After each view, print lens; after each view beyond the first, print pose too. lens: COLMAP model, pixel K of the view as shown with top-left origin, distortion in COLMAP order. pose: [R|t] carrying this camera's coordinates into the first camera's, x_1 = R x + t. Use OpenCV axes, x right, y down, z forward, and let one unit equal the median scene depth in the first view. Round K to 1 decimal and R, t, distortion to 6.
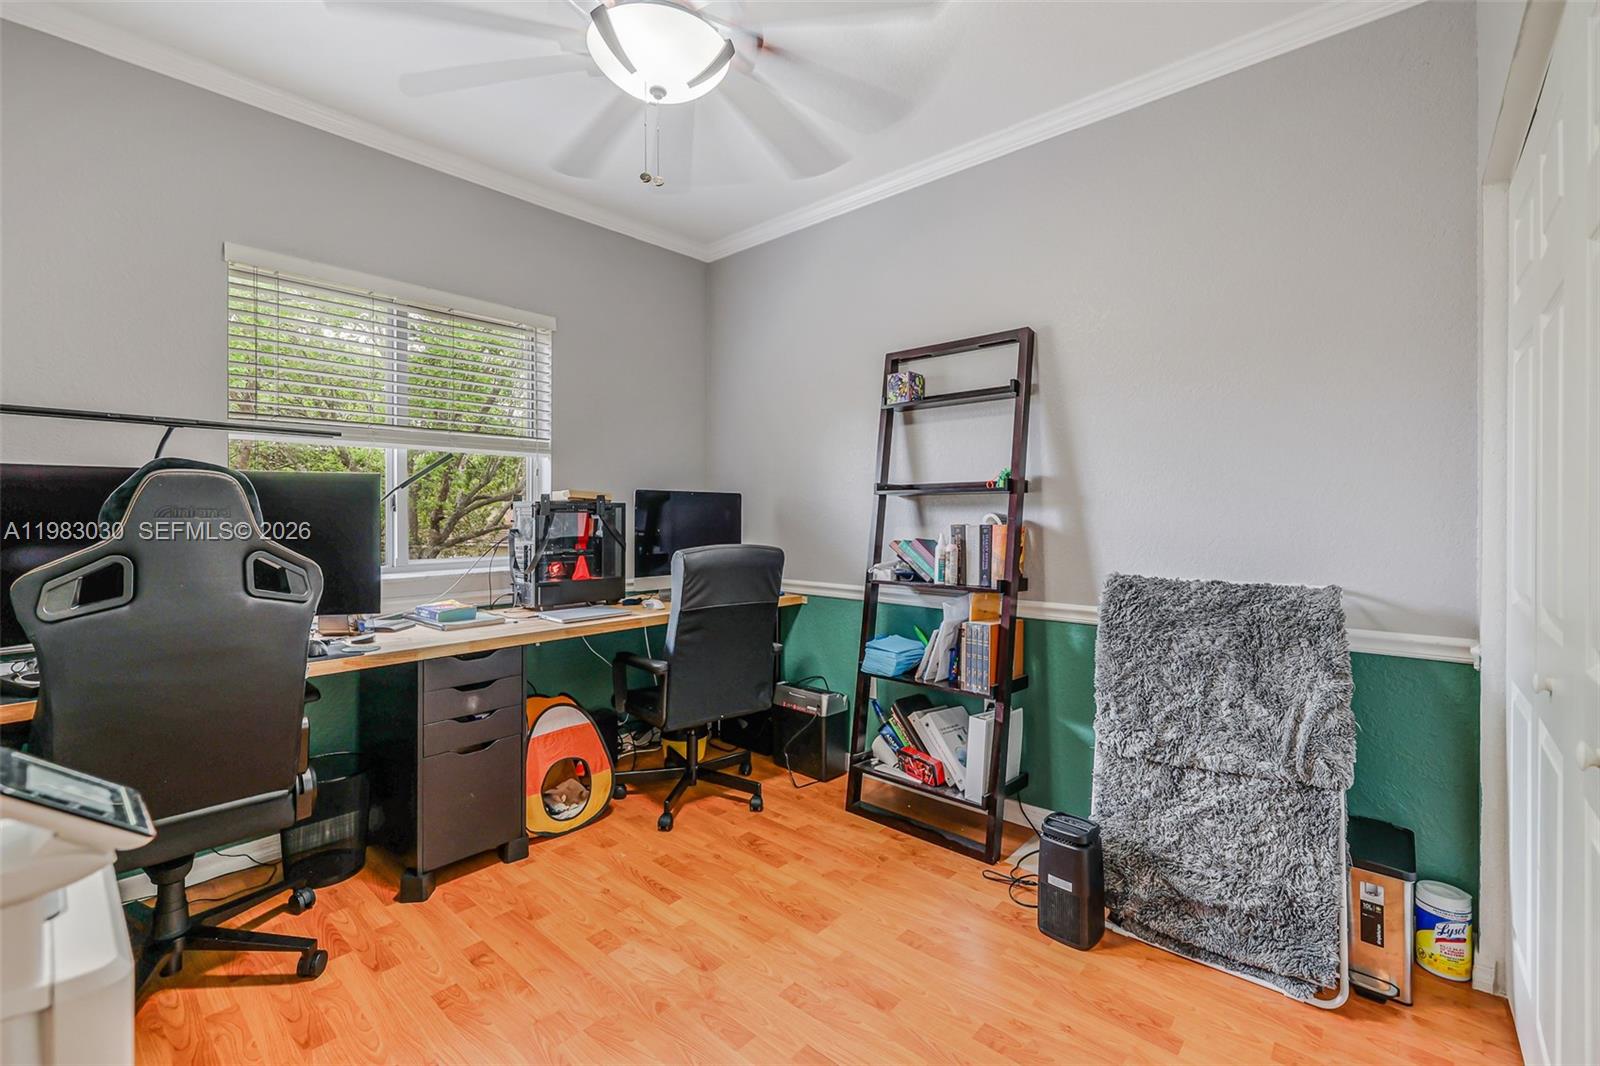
lens RADIAL K [[683.8, 0, 795.0], [0, 683.8, 524.7], [0, 0, 1]] dist [-0.003876, -0.000599]
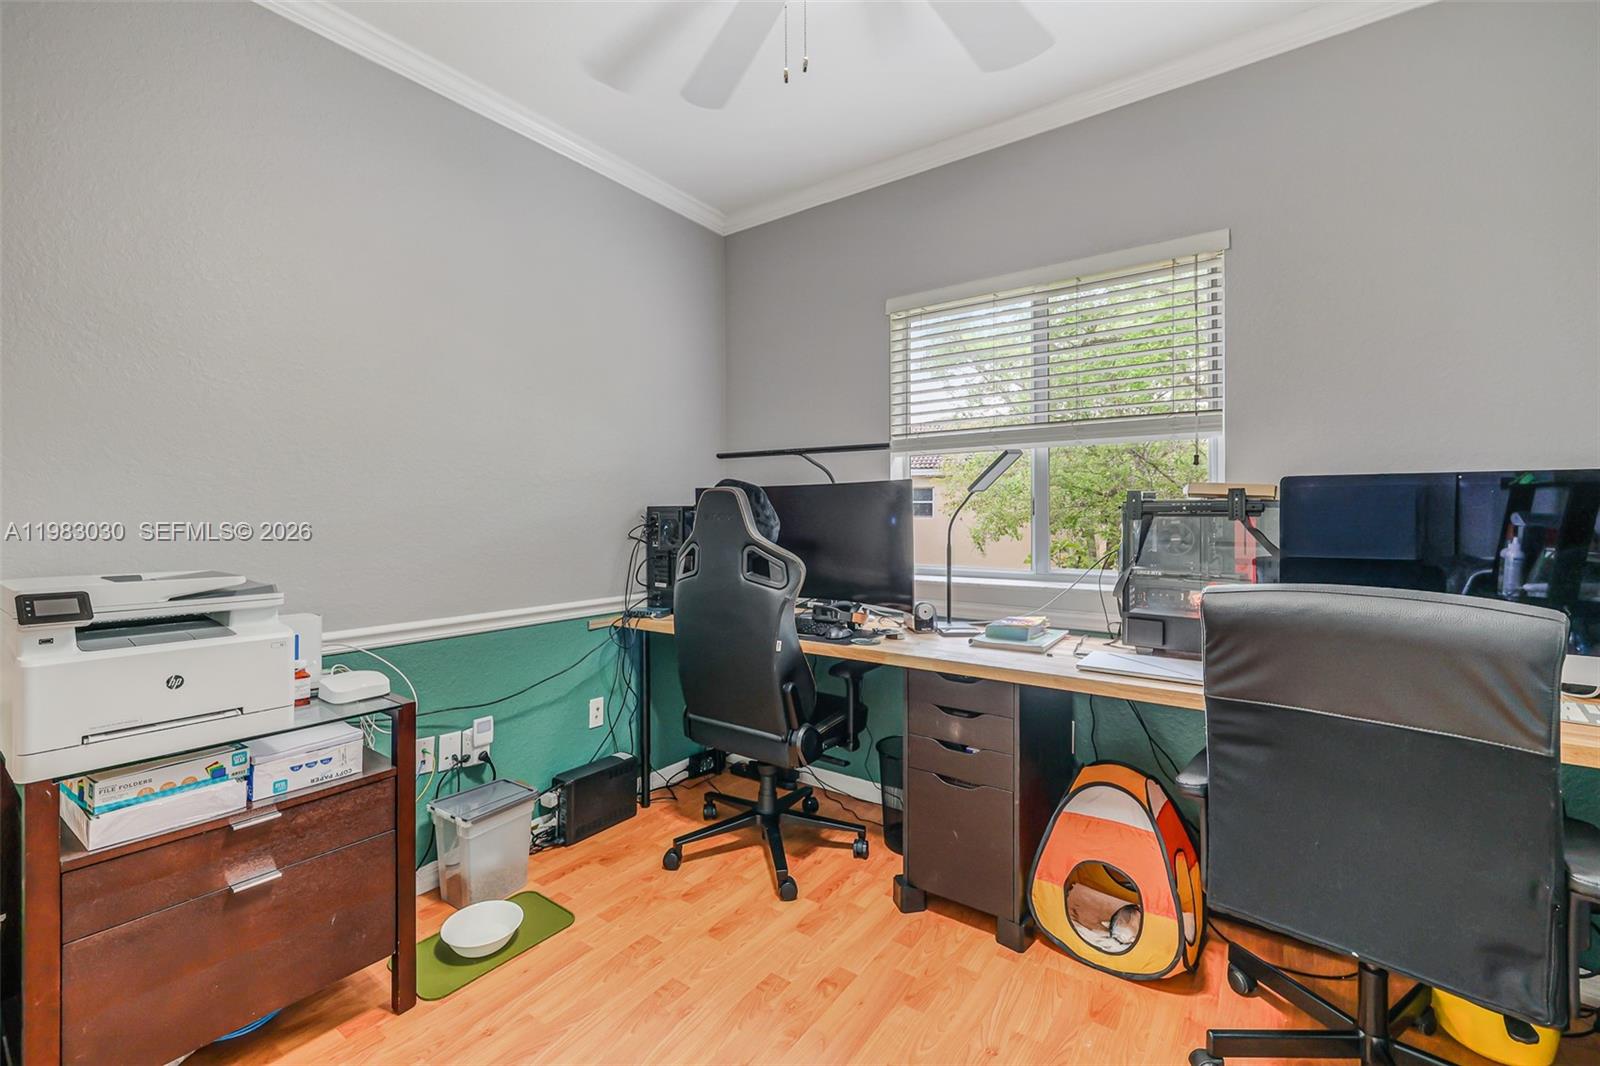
lens RADIAL K [[683.8, 0, 795.0], [0, 683.8, 524.7], [0, 0, 1]] dist [-0.003876, -0.000599]
pose [[0.089021, 0.000004, -0.996030, 0.381262], [-0.020534, 0.999787, -0.001832, 0.002298], [0.995818, 0.020616, 0.089002, 0.688294]]
